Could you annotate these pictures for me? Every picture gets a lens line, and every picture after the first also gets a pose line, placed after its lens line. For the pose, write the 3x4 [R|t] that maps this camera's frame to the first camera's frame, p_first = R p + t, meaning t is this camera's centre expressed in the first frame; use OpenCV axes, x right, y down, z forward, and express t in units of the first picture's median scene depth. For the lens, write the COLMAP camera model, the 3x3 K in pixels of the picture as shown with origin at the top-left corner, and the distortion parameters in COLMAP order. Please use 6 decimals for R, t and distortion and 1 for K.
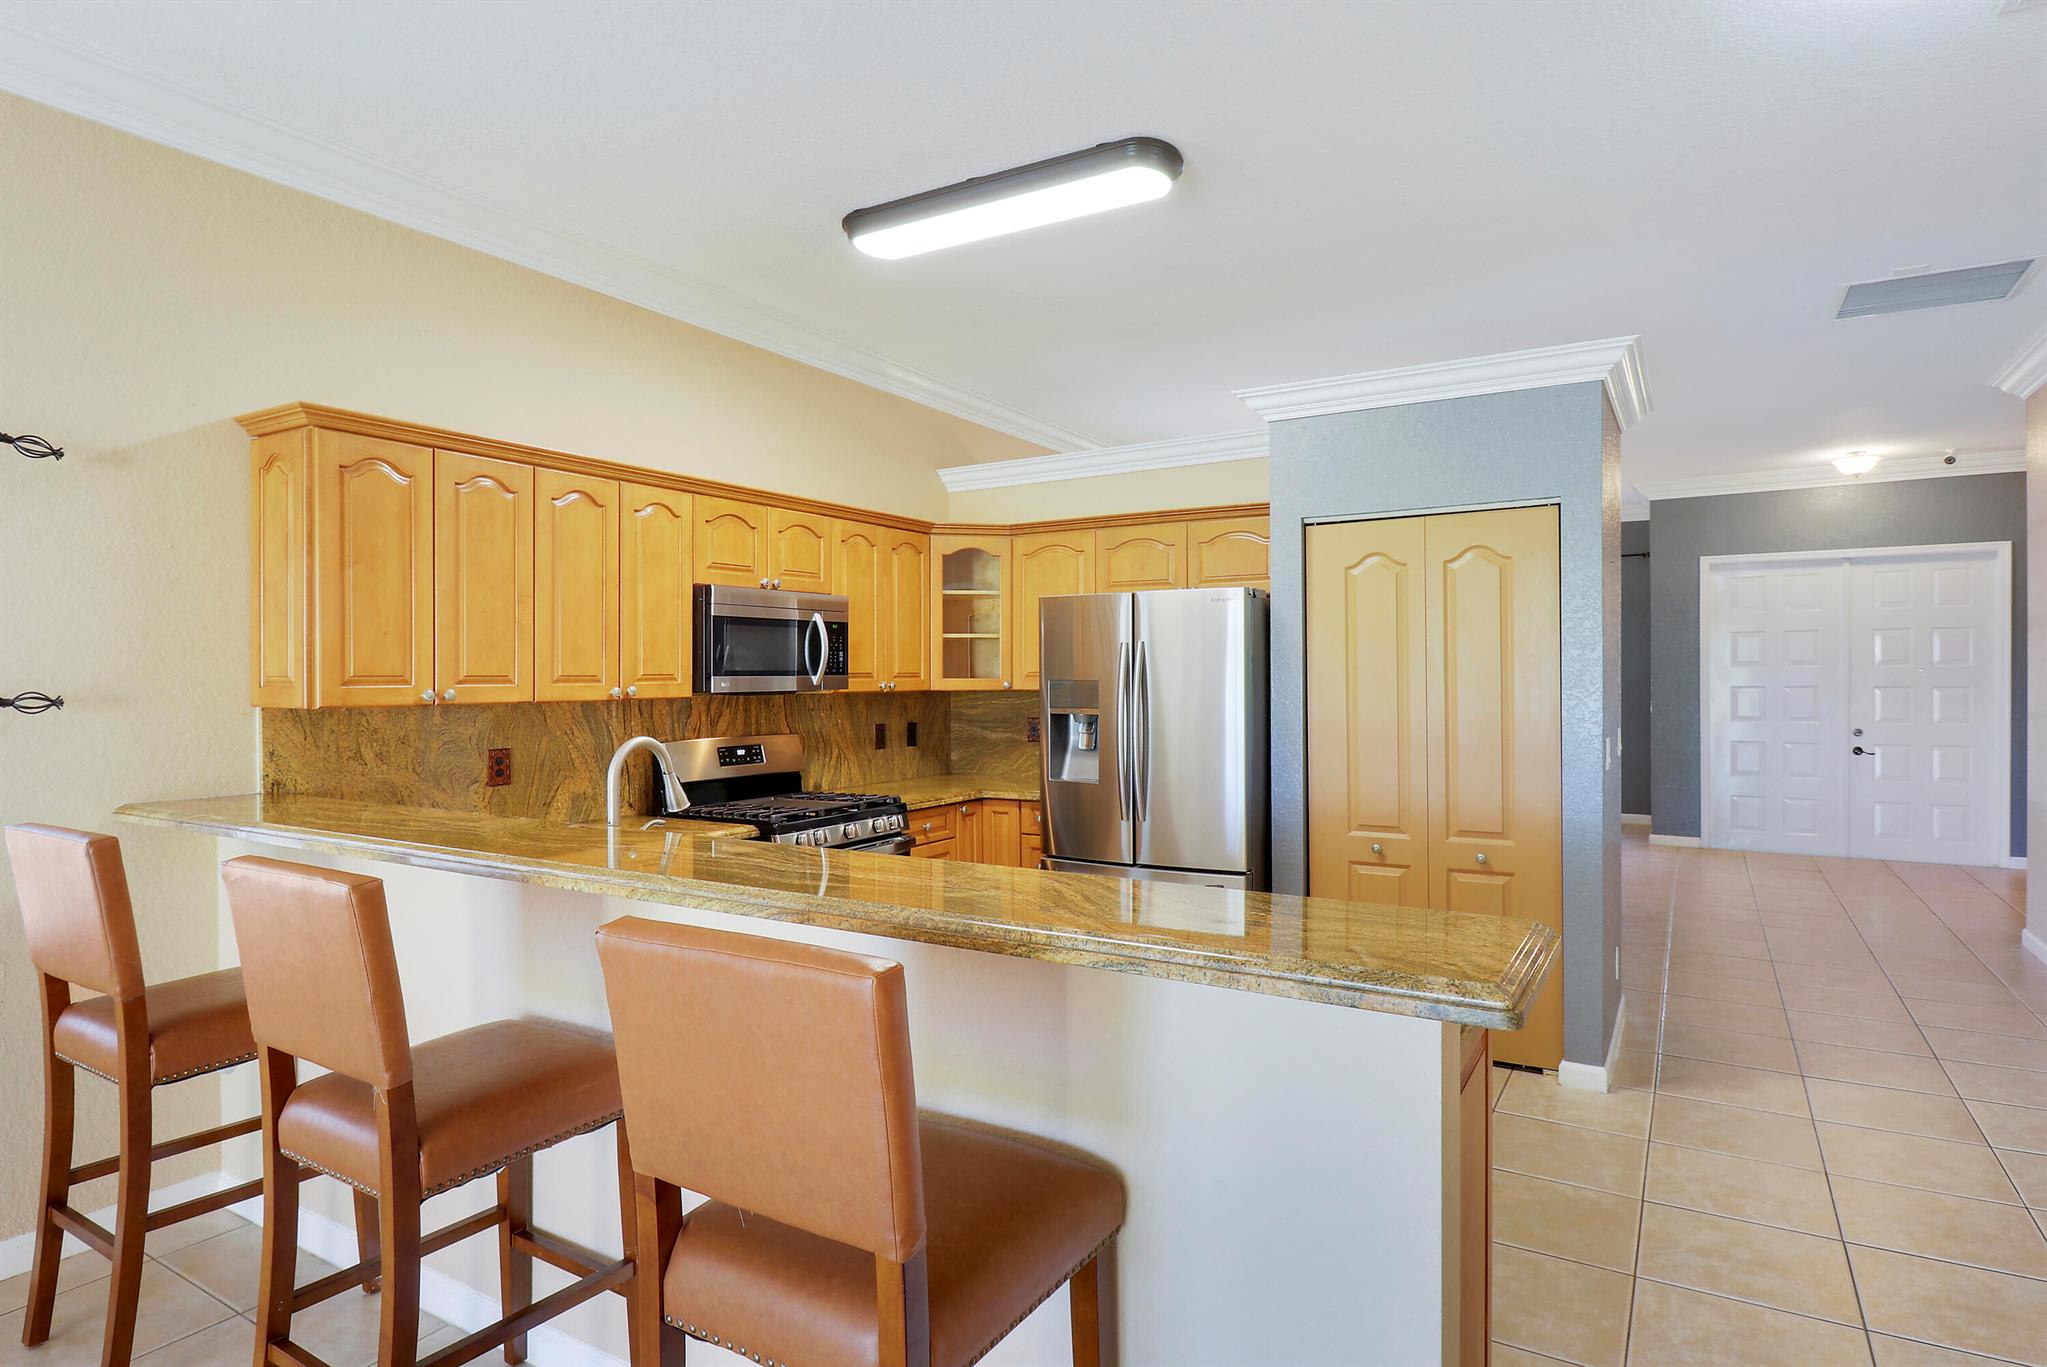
lens RADIAL K [[1123.4, 0, 1023.5], [0, 1123.4, 683.5], [0, 0, 1]] dist [-0.000552, -0.000786]
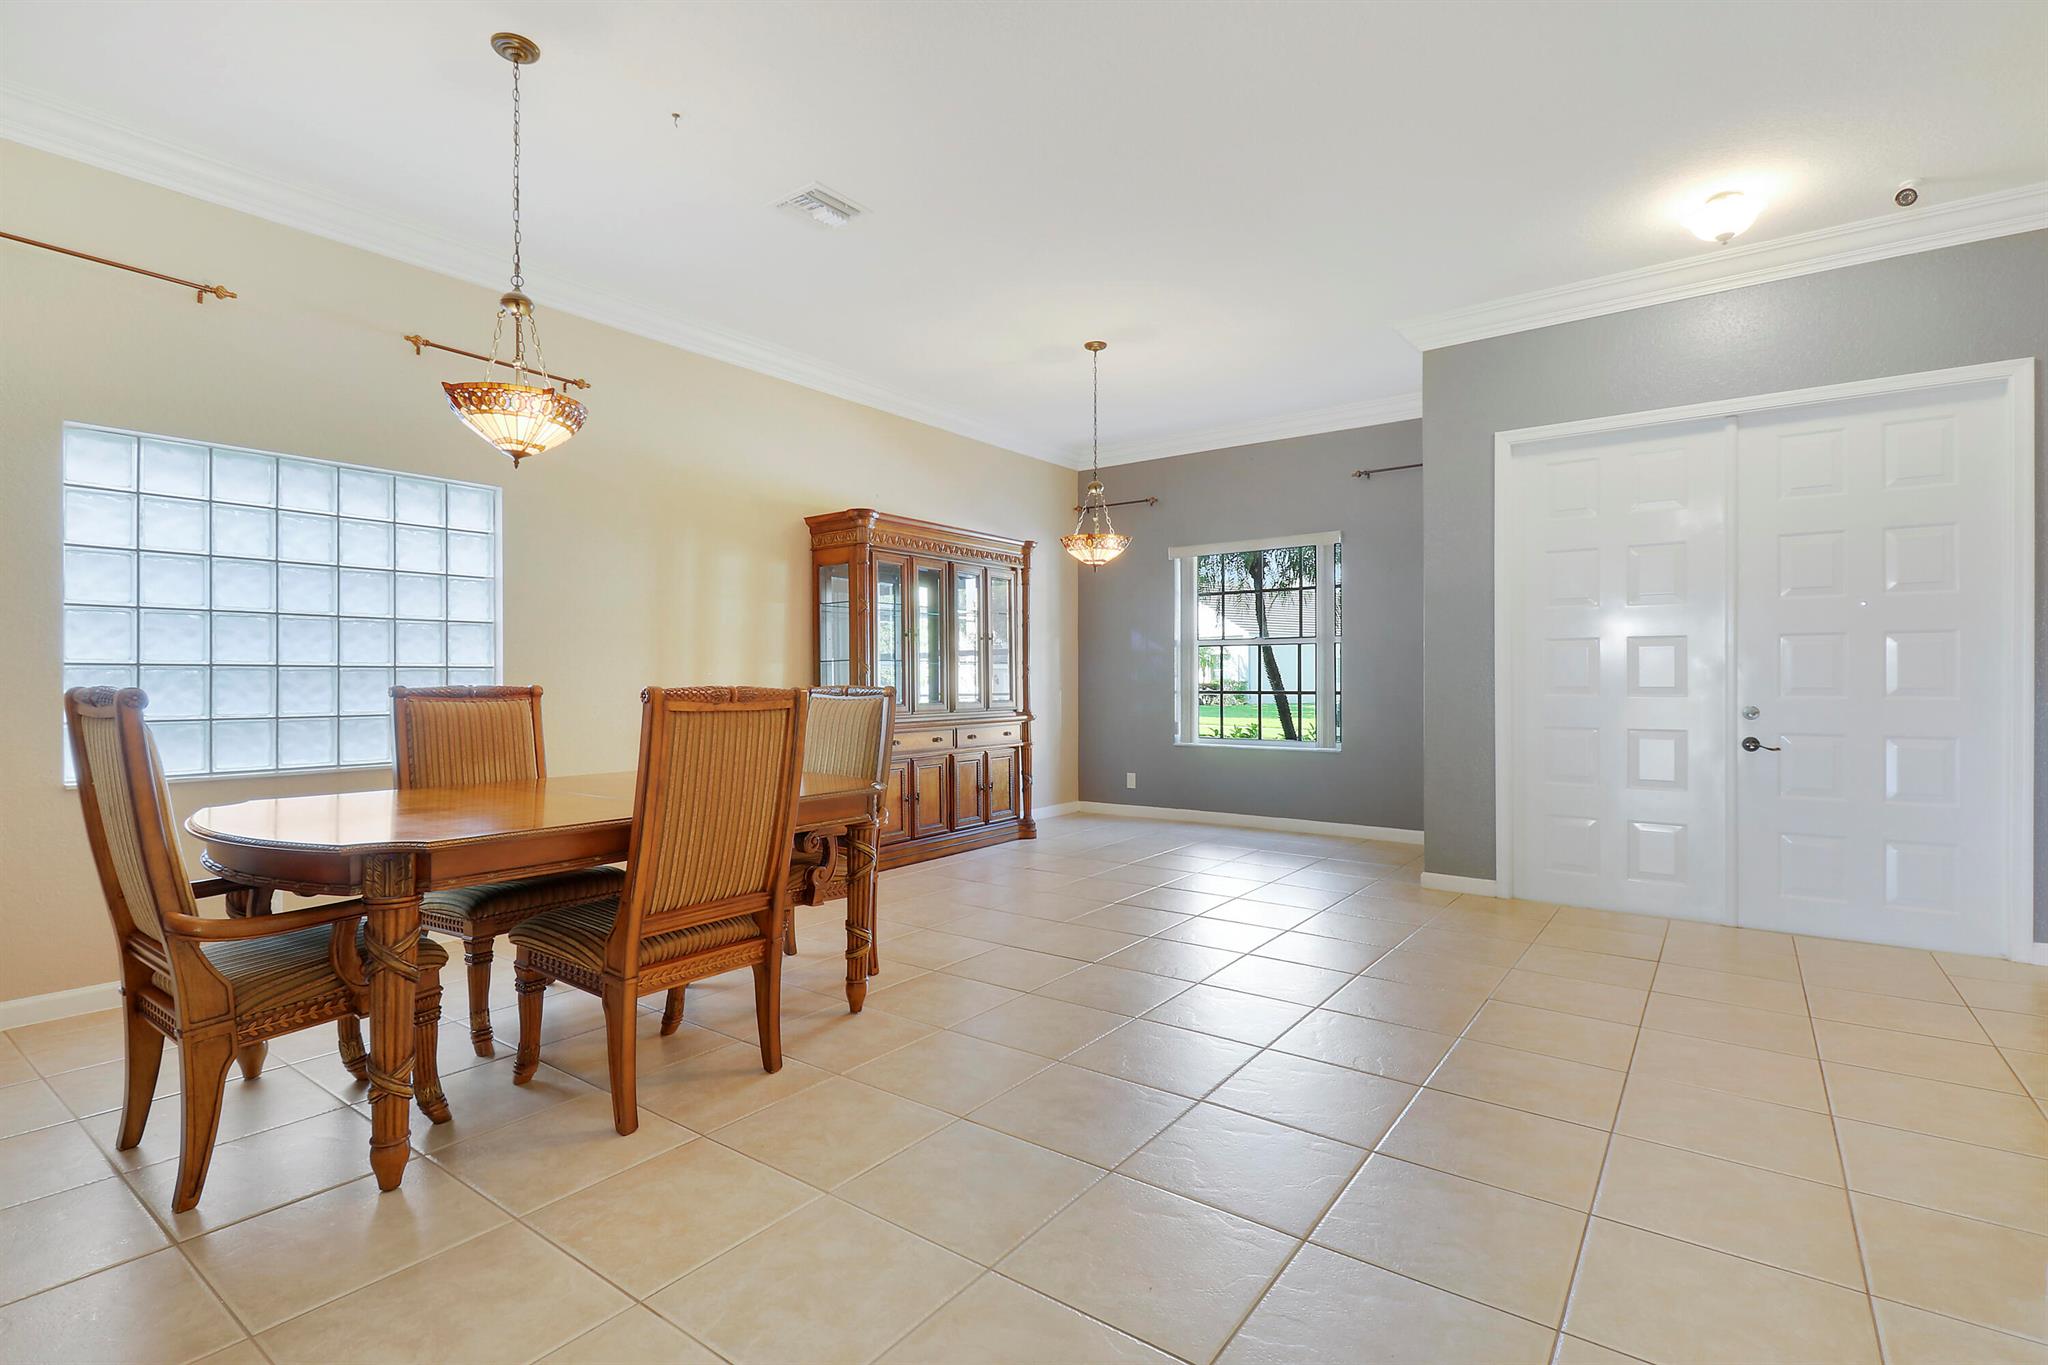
lens RADIAL K [[963.0, 0, 1024.0], [0, 963.0, 682.5], [0, 0, 1]] dist [-0.000917, -0.000095]
pose [[0.995550, -0.000123, -0.094233, 0.391025], [0.000354, 0.999997, 0.002430, 0.024977], [0.094233, -0.002453, 0.995547, 0.439428]]
